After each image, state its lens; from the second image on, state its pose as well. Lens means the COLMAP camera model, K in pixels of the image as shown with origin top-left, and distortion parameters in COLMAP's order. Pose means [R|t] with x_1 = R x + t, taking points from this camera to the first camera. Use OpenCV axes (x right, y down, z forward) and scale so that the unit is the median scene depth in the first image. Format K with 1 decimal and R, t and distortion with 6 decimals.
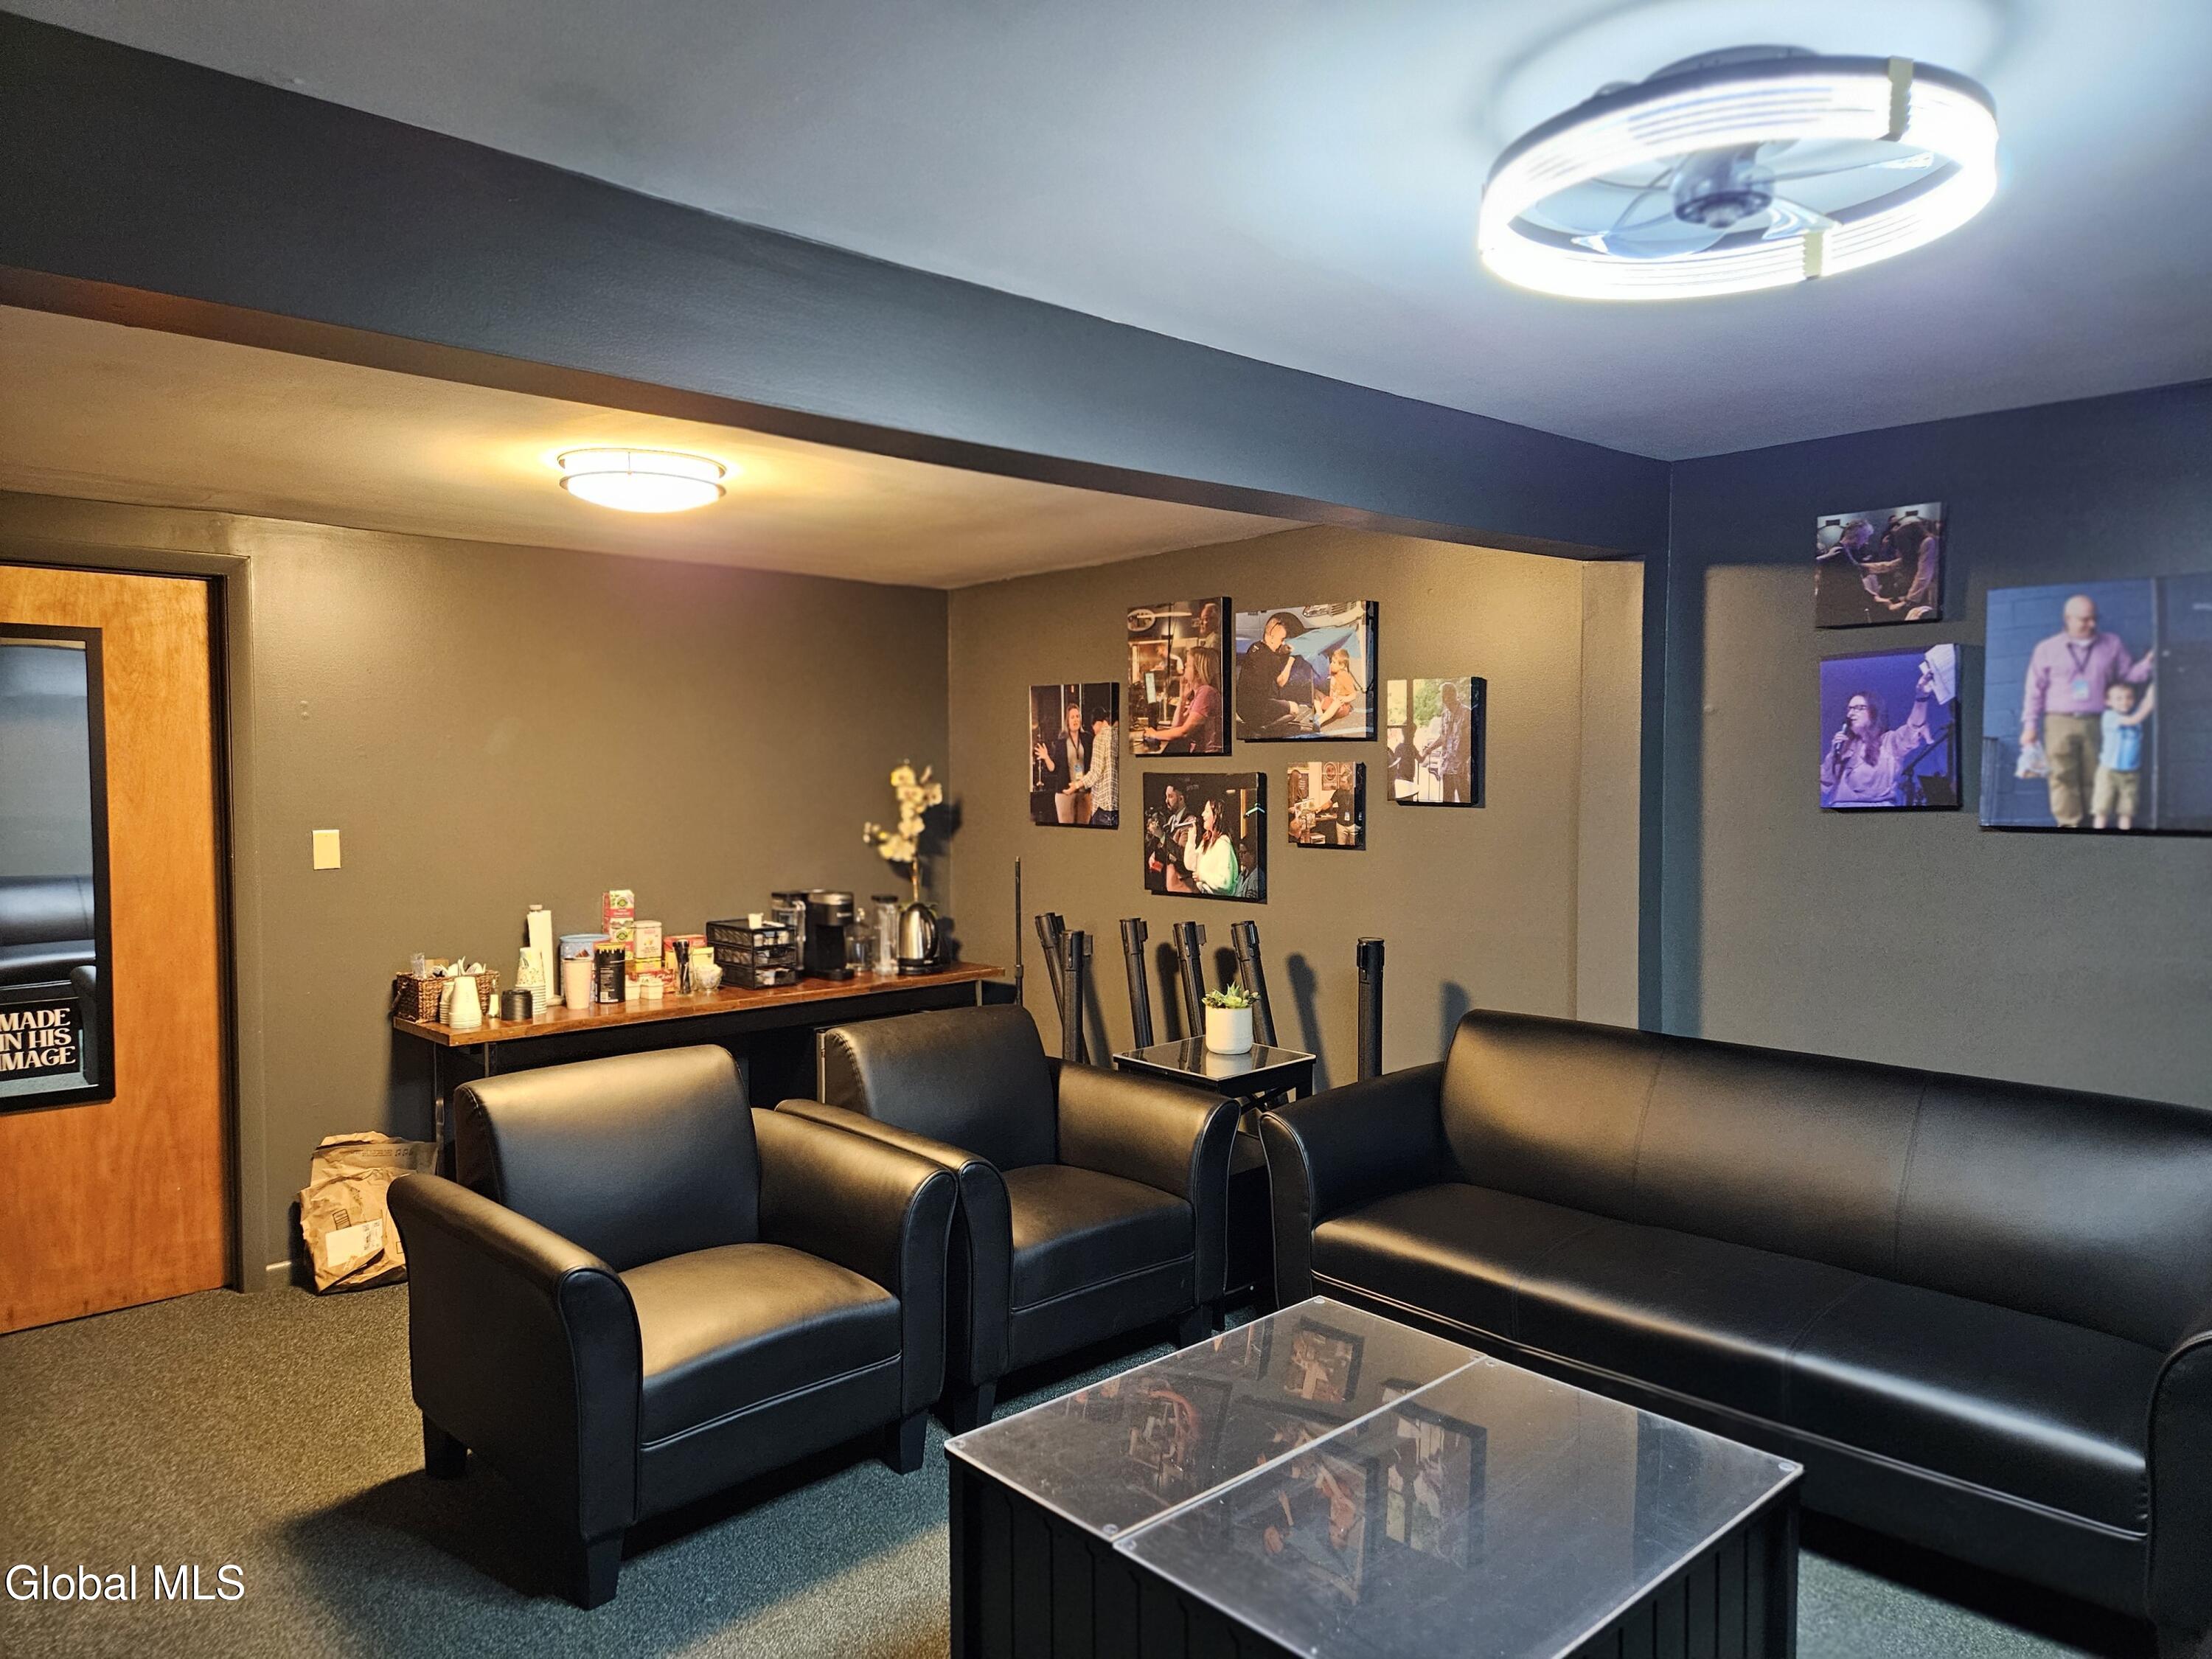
lens RADIAL K [[1479.2, 0, 1083.3], [0, 1479.2, 826.5], [0, 0, 1]] dist [0.055023, -0.040682]
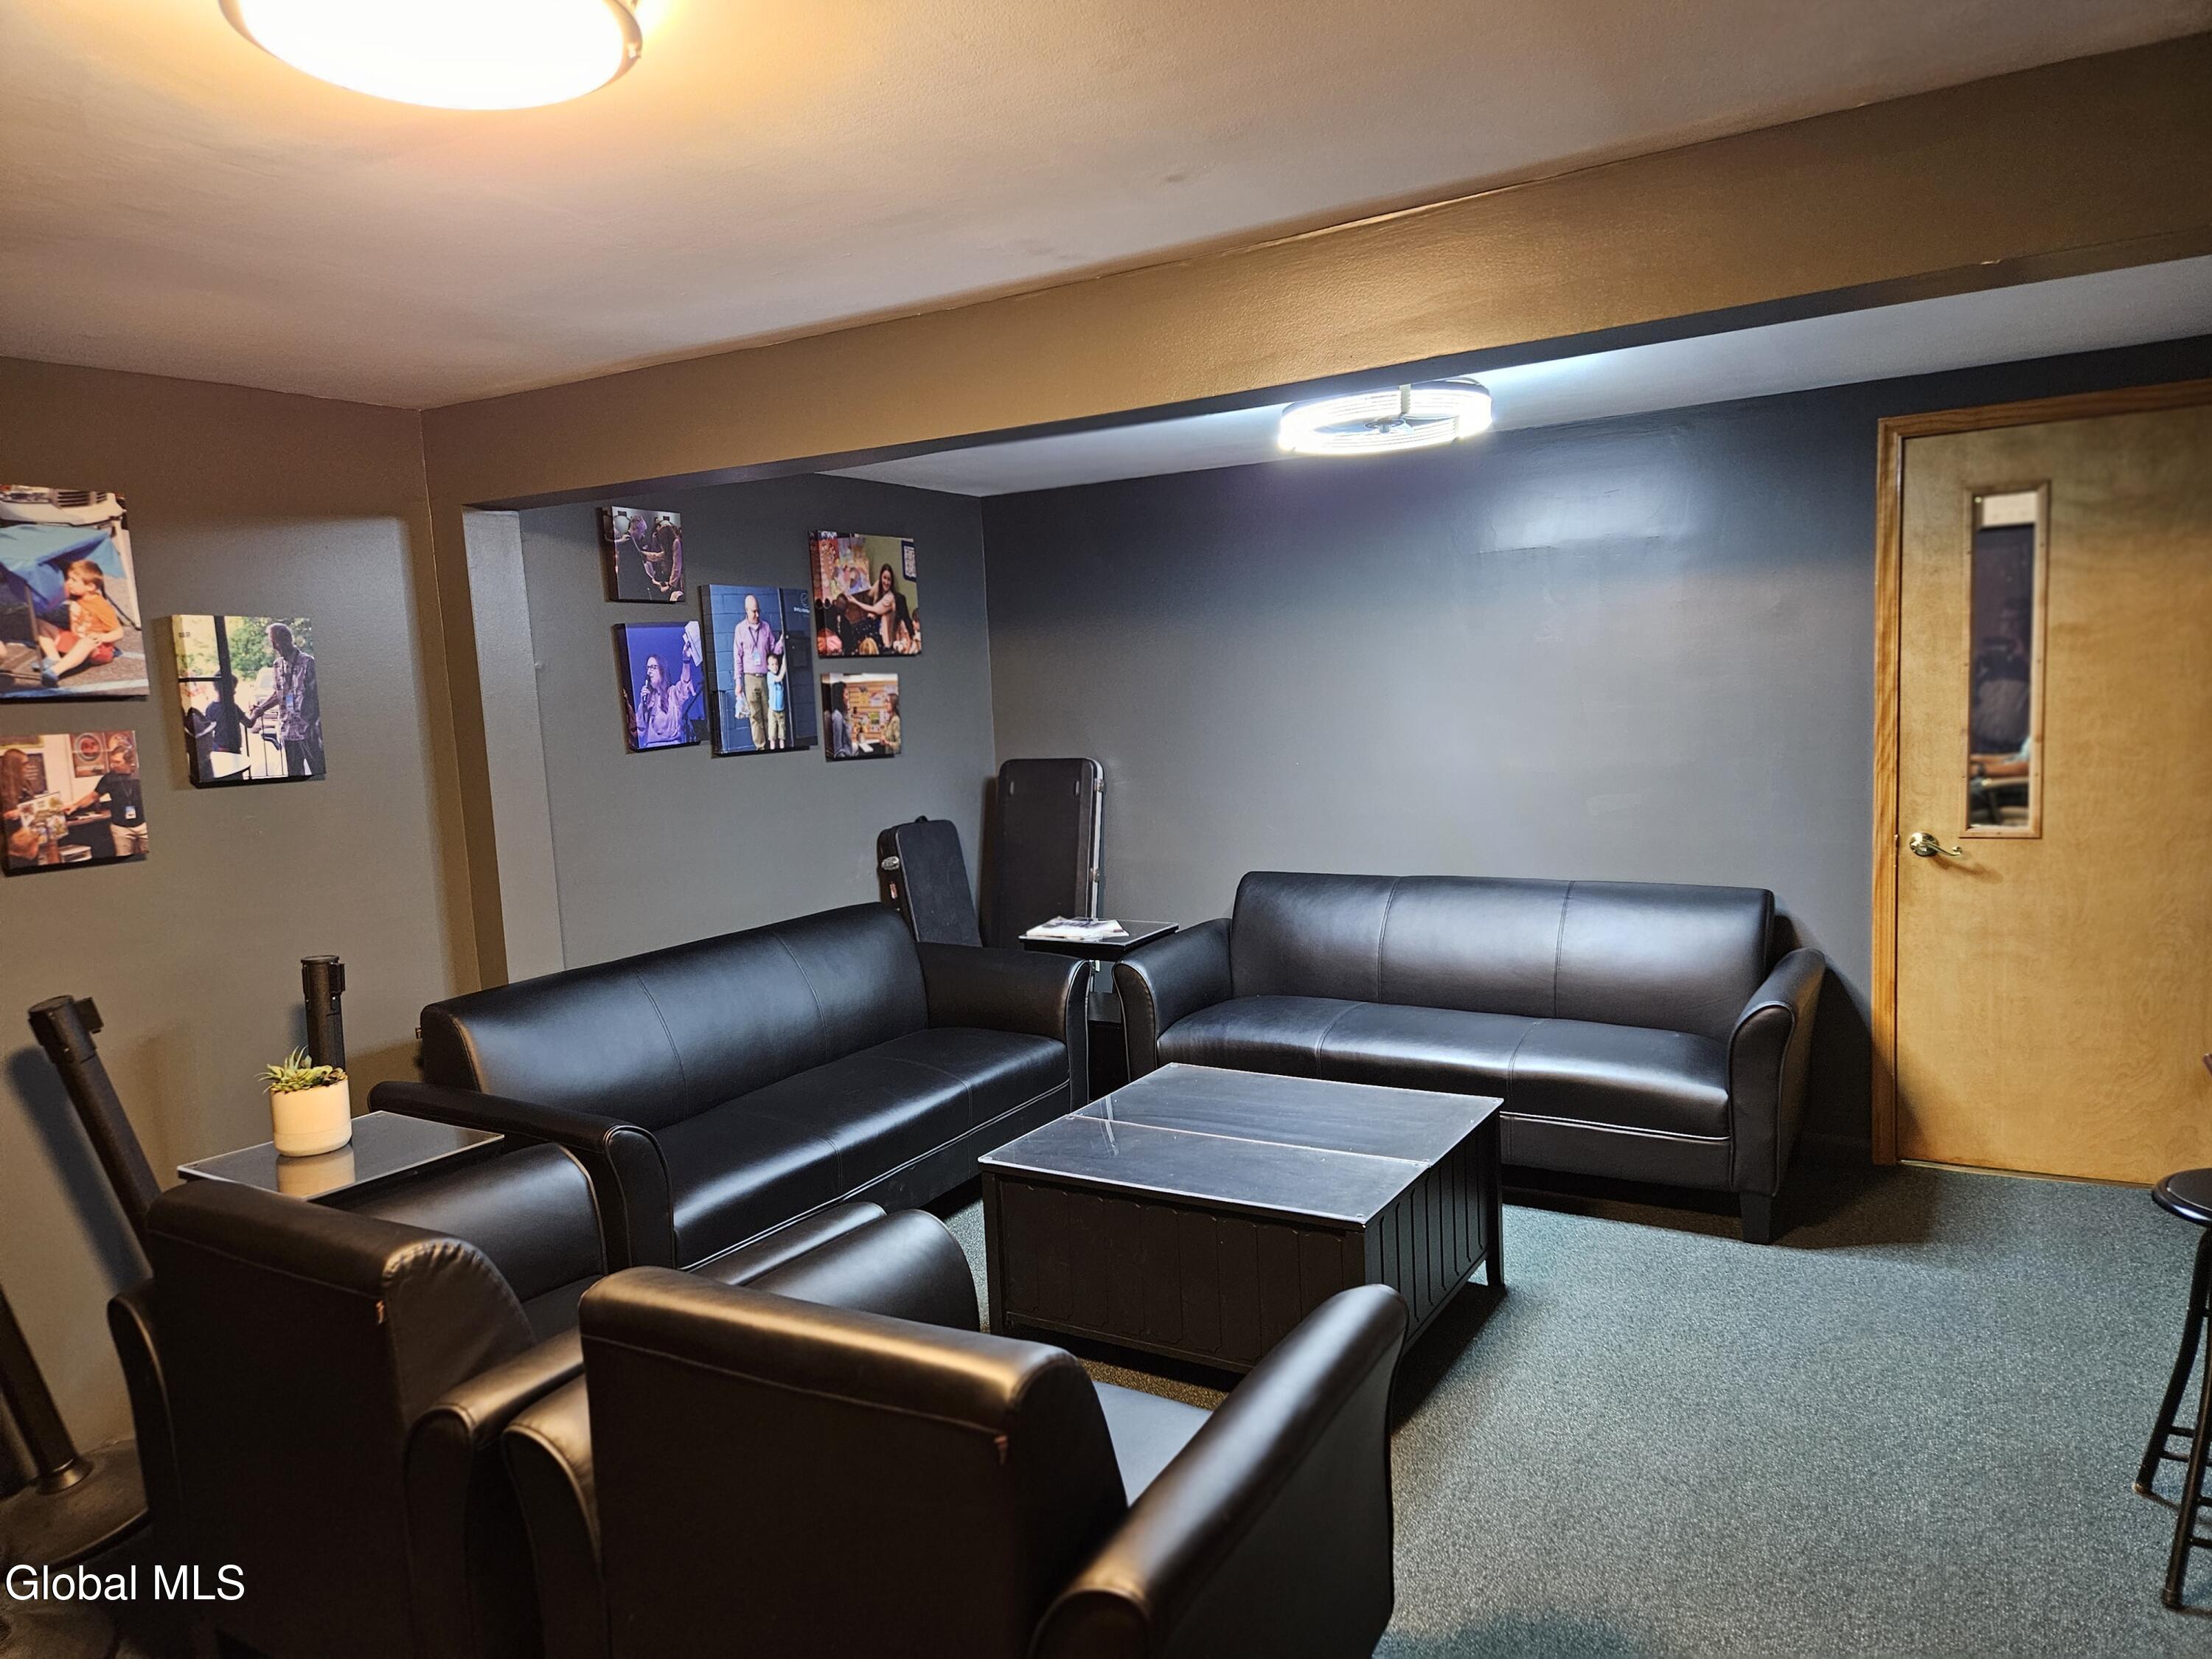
lens RADIAL K [[1479.2, 0, 1084.2], [0, 1479.2, 836.2], [0, 0, 1]] dist [0.055023, -0.040682]
pose [[-0.287681, -0.069943, 0.955169, -0.780041], [0.097441, 0.990017, 0.101843, -0.030365], [-0.952756, 0.122371, -0.277994, 1.010465]]
